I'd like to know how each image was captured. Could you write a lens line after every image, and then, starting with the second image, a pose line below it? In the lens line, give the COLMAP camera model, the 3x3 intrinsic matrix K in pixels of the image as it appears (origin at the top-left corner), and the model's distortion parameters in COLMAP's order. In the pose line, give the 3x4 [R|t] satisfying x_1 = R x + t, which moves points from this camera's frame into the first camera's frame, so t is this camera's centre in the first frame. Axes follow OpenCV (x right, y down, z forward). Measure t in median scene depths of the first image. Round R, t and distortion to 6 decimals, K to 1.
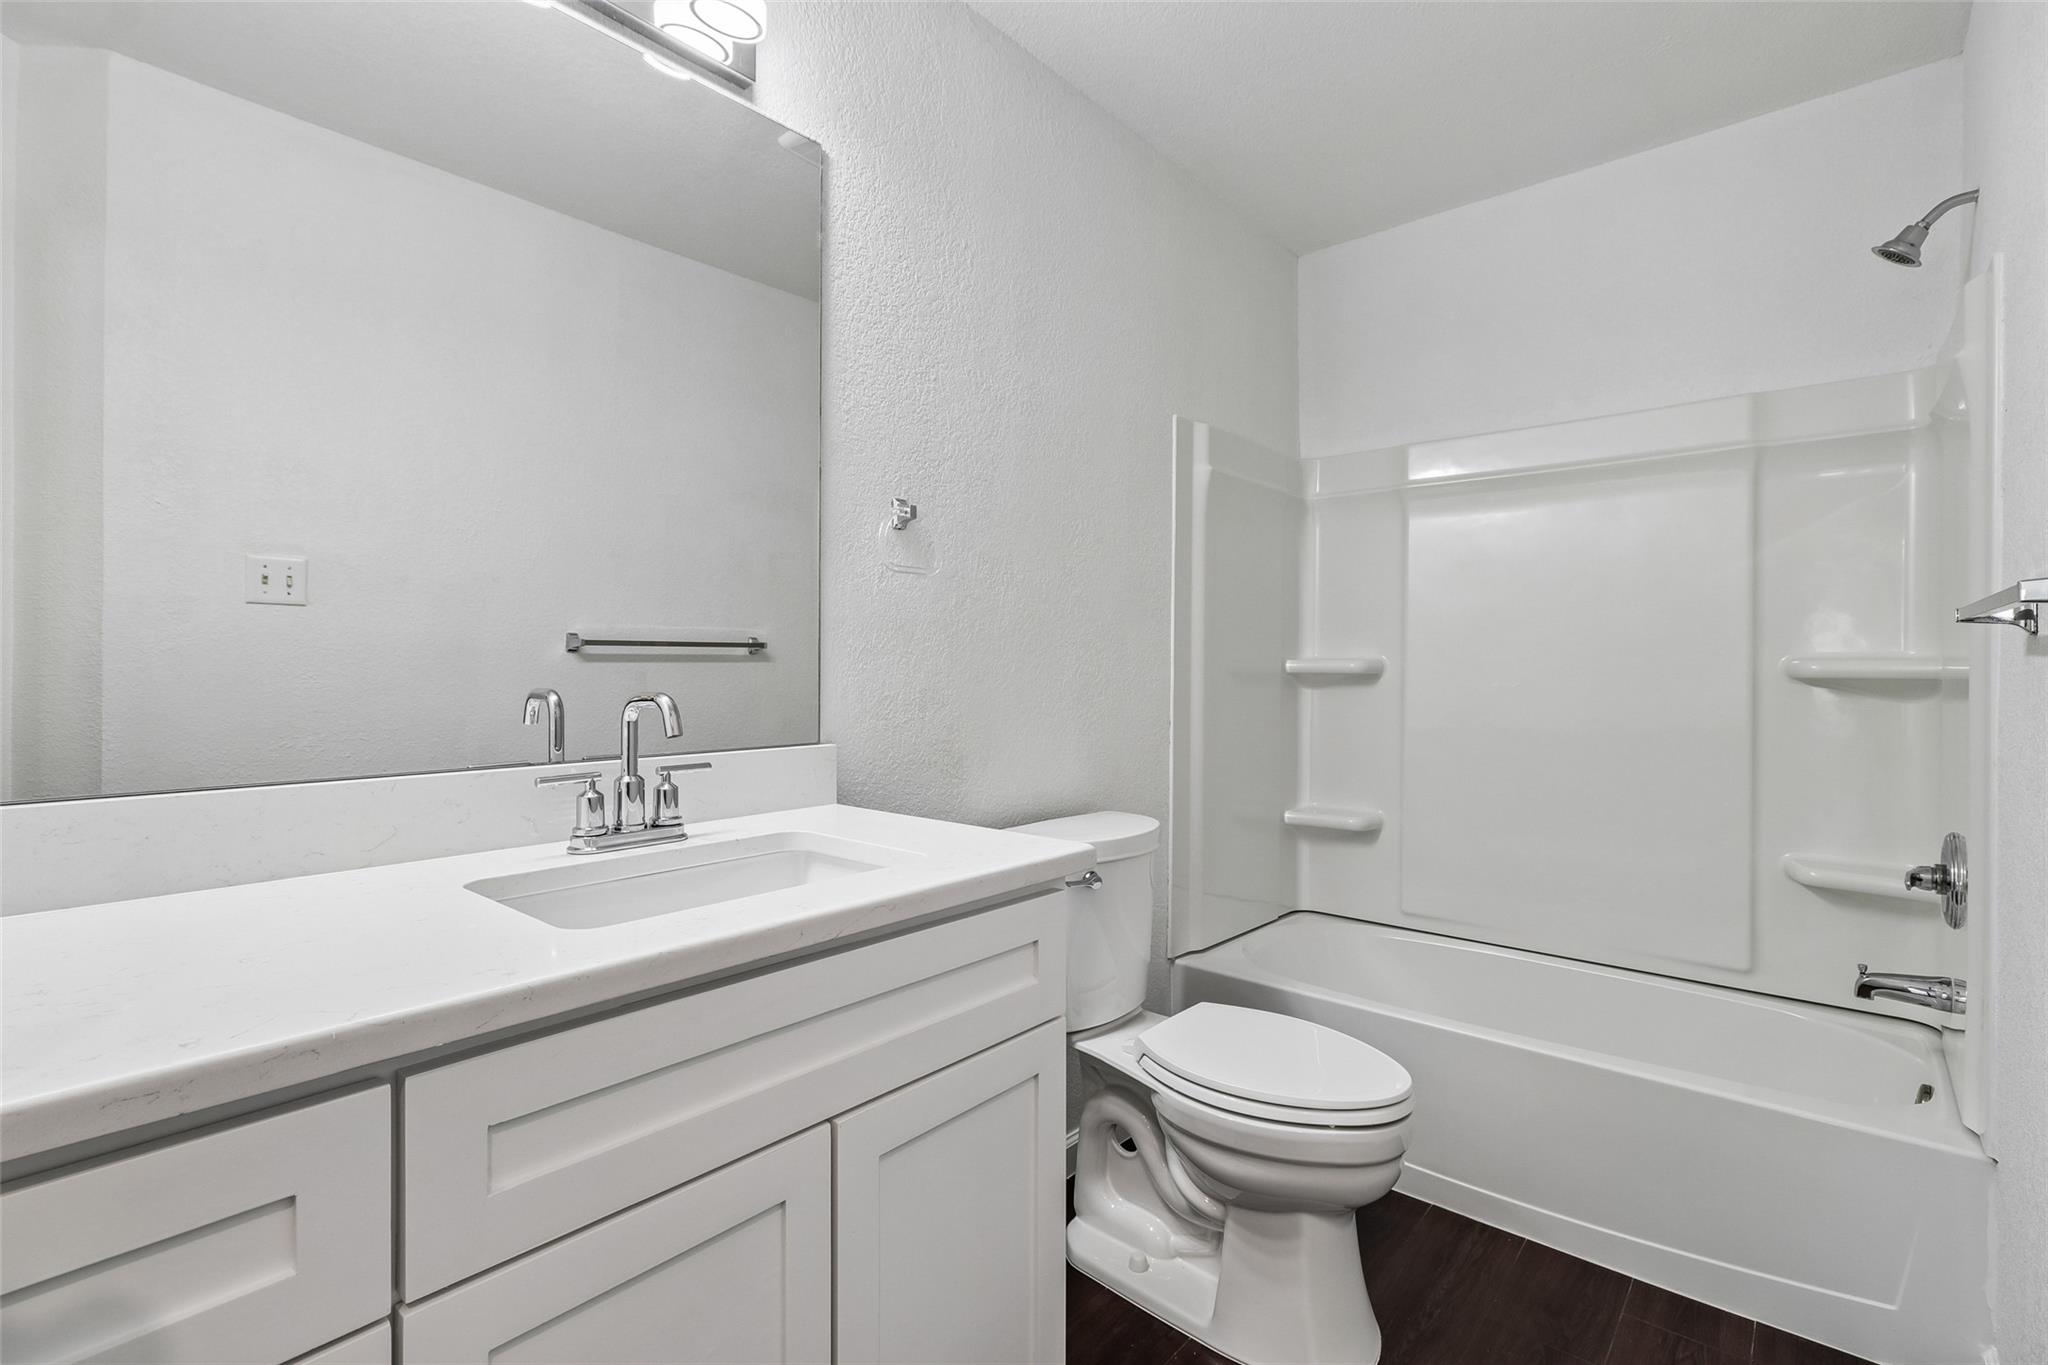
lens RADIAL K [[947.7, 0, 1023.3], [0, 947.7, 674.7], [0, 0, 1]] dist [0.002645, -0.001550]
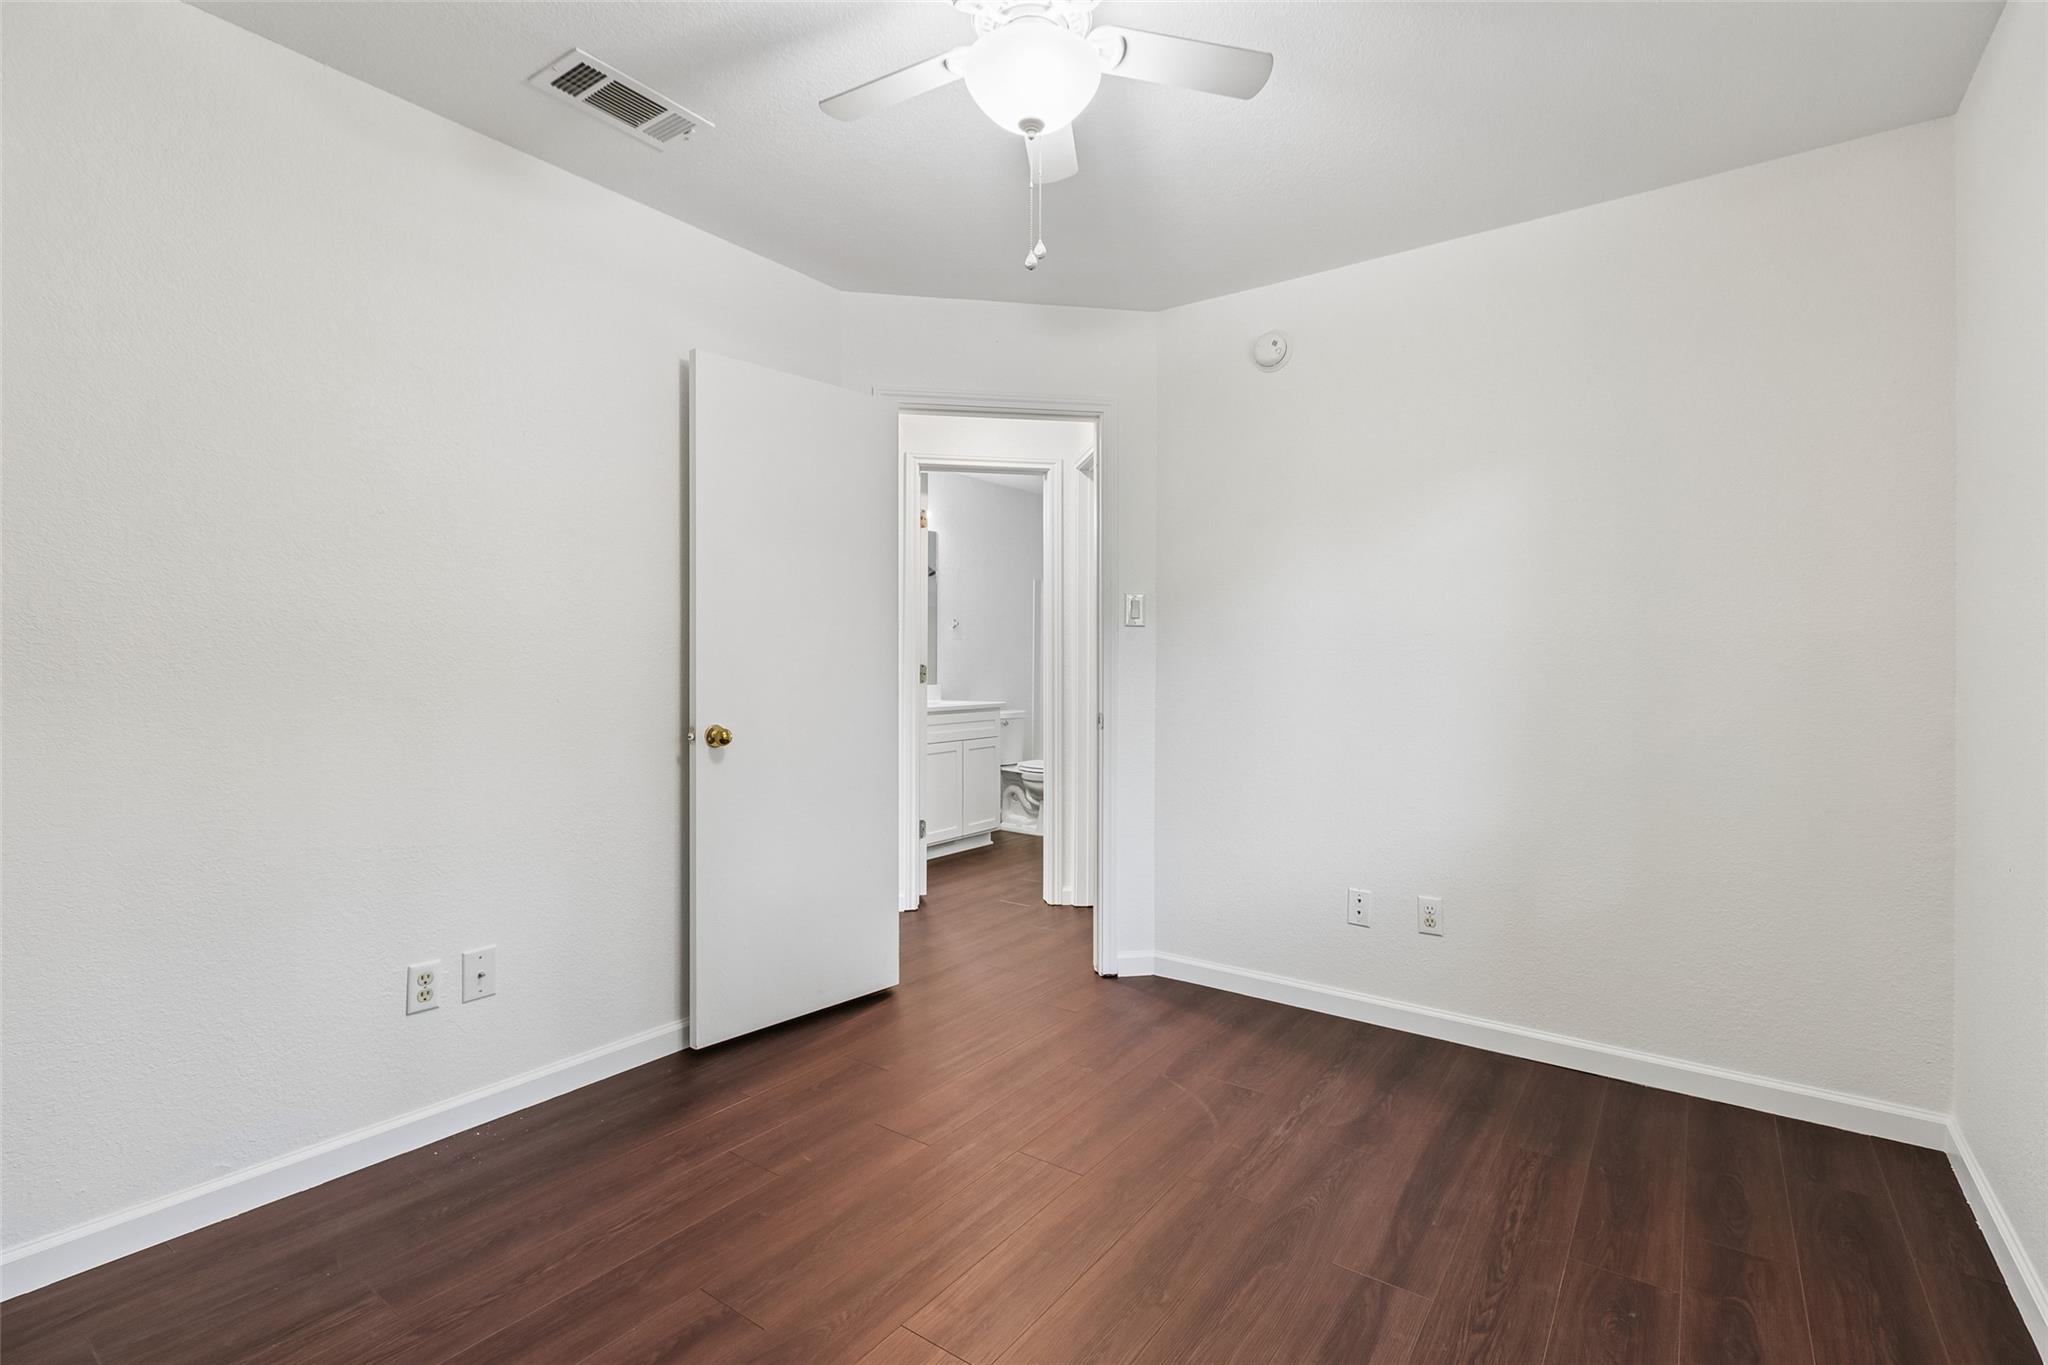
lens RADIAL K [[947.7, 0, 1023.0], [0, 947.7, 681.5], [0, 0, 1]] dist [0.002645, -0.001550]
pose [[0.996523, -0.002612, 0.083275, -0.310438], [0.001301, 0.999874, 0.015799, -0.008040], [-0.083306, -0.015636, 0.996401, -4.937580]]
